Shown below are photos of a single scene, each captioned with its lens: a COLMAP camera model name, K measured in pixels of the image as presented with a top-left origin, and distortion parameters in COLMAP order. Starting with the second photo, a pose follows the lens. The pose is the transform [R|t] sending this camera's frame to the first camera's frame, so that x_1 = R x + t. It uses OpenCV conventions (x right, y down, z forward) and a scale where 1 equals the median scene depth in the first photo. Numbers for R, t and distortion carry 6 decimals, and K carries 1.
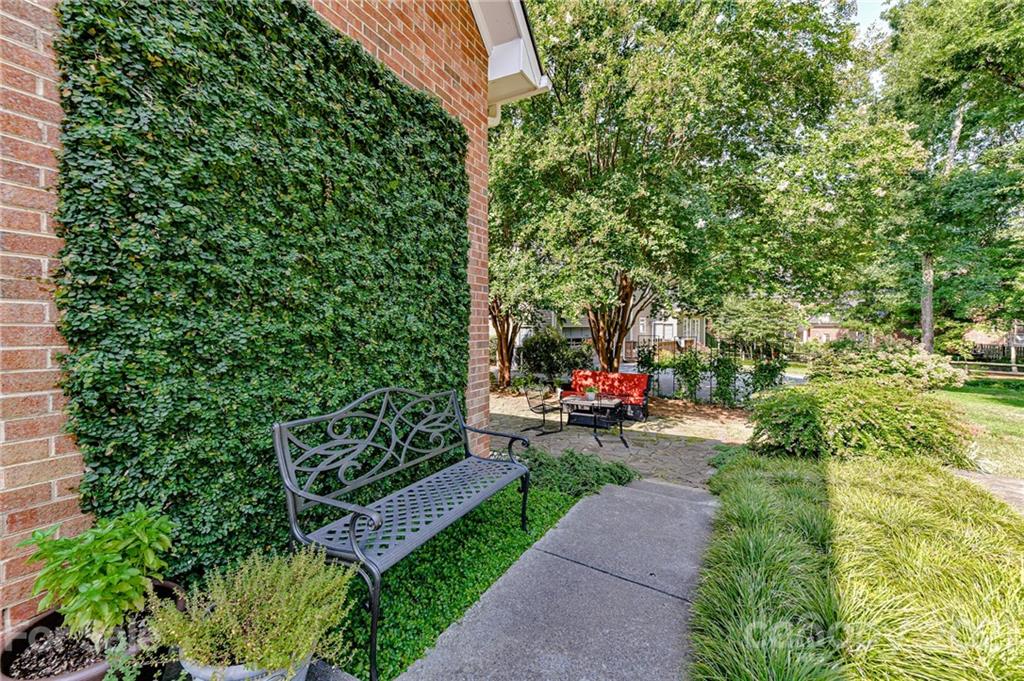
lens RADIAL K [[402.6, 0, 510.5], [0, 402.6, 333.9], [0, 0, 1]] dist [0.001961, -0.001211]
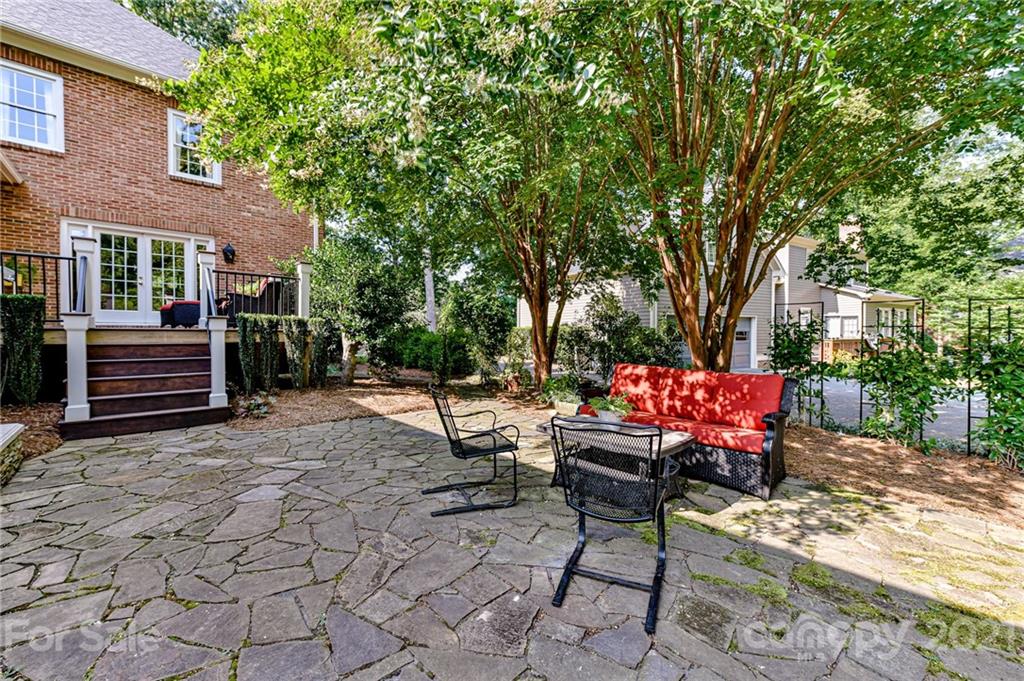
lens RADIAL K [[402.6, 0, 510.4], [0, 402.6, 339.5], [0, 0, 1]] dist [0.001961, -0.001211]
pose [[0.946743, 0.006274, -0.321929, 0.200206], [-0.007175, 0.999973, -0.001613, 0.062452], [0.321911, 0.003837, 0.946762, 0.497160]]
